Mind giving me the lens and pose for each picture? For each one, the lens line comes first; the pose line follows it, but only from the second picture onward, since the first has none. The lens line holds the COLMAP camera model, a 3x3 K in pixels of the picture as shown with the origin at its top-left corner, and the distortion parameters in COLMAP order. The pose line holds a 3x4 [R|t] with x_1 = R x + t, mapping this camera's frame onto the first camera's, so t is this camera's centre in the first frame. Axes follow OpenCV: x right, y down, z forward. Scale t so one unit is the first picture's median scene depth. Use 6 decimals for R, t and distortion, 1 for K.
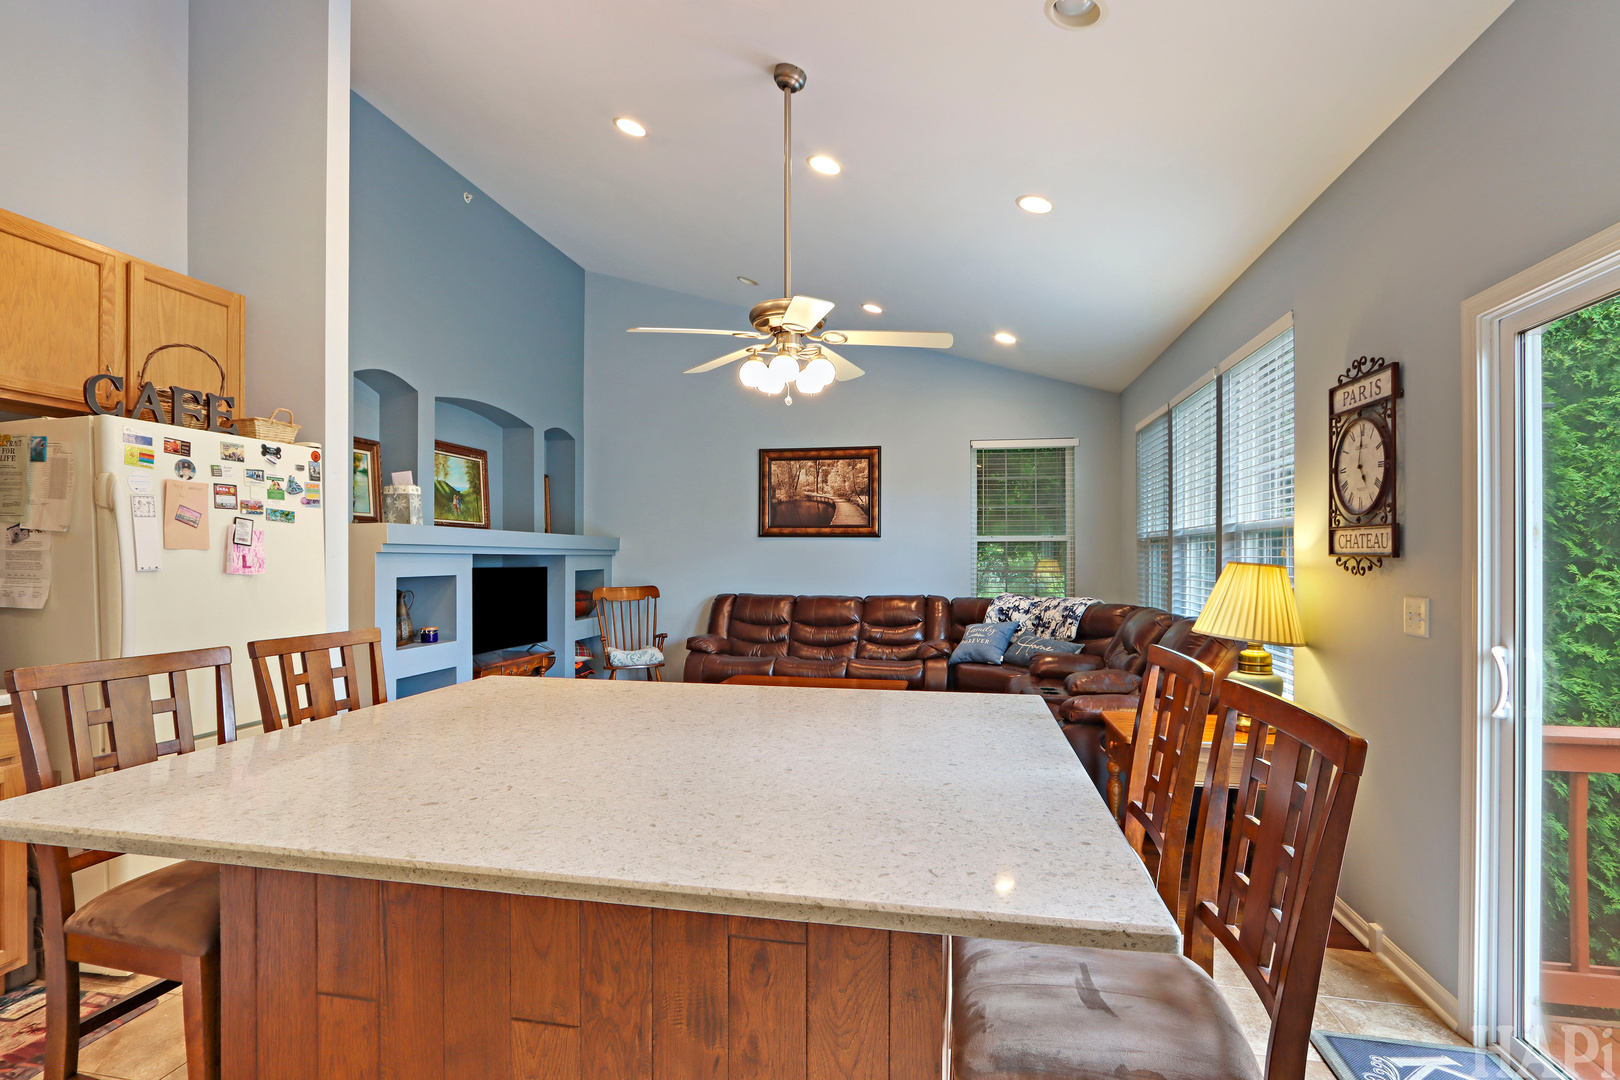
lens RADIAL K [[767.9, 0, 800.1], [0, 767.9, 550.4], [0, 0, 1]] dist [-0.019417, 0.000984]
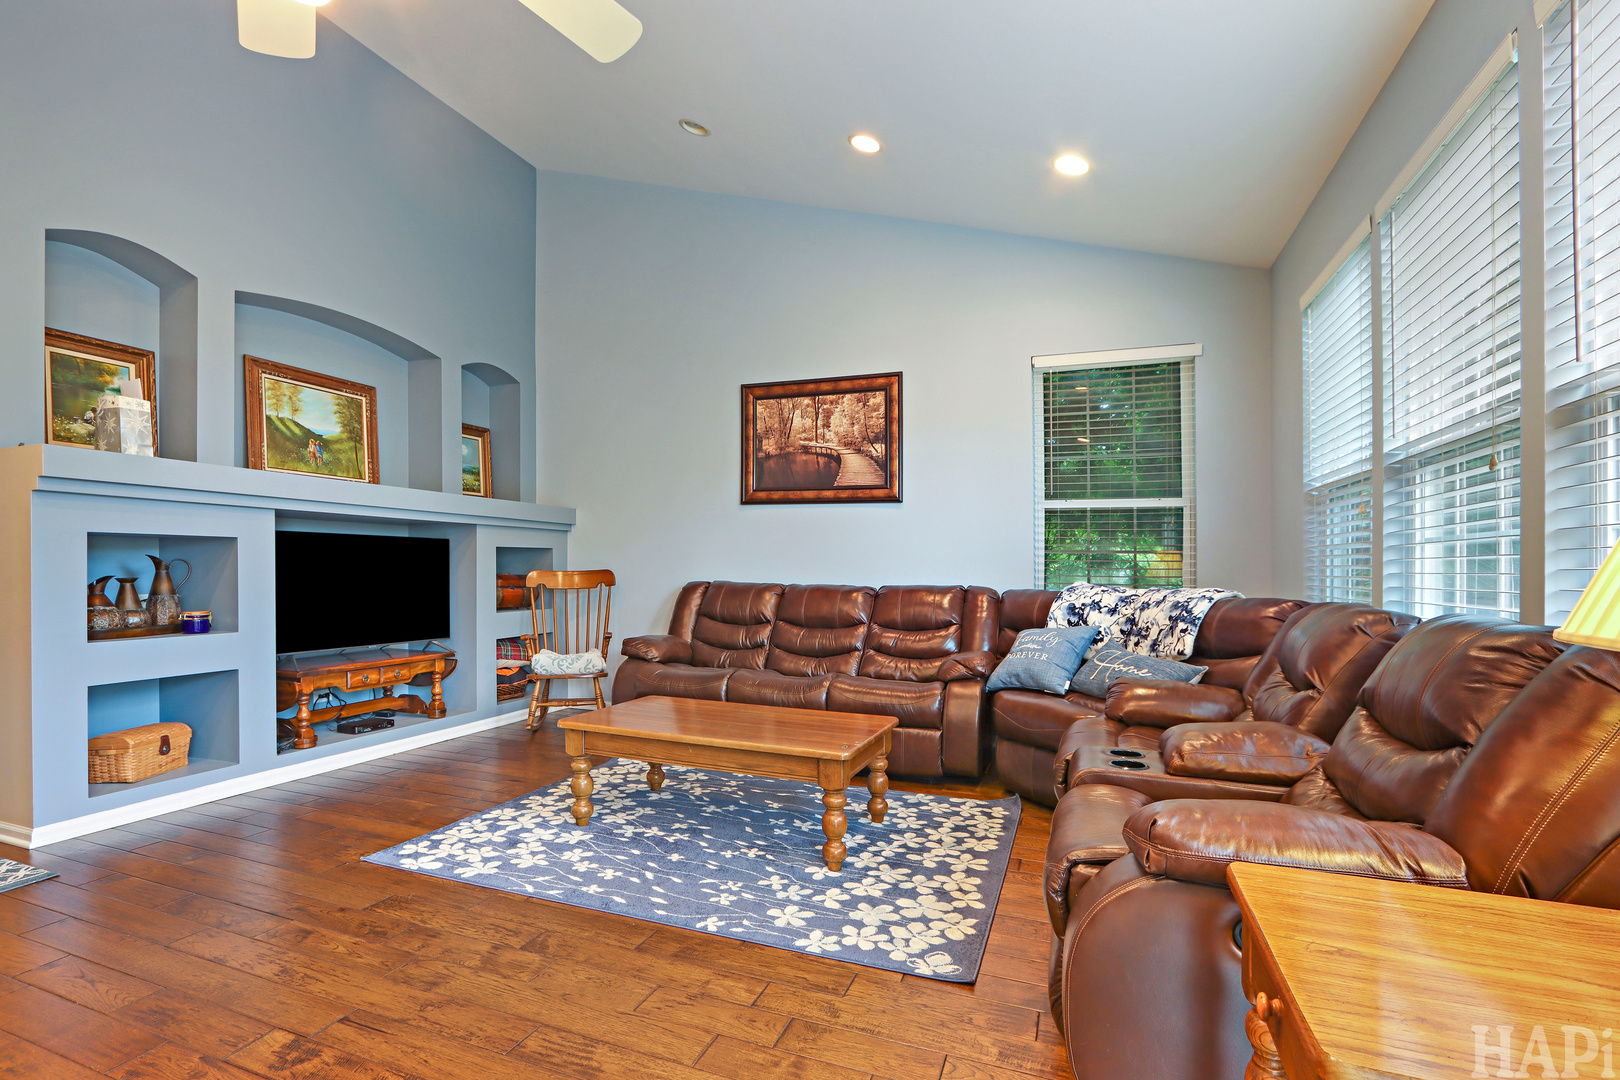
lens RADIAL K [[767.9, 0, 800.0], [0, 767.9, 542.4], [0, 0, 1]] dist [-0.019417, 0.000984]
pose [[0.988595, 0.007216, -0.150423, 0.123747], [-0.009904, 0.999804, -0.017127, 0.033672], [0.150270, 0.018422, 0.988473, 0.308836]]
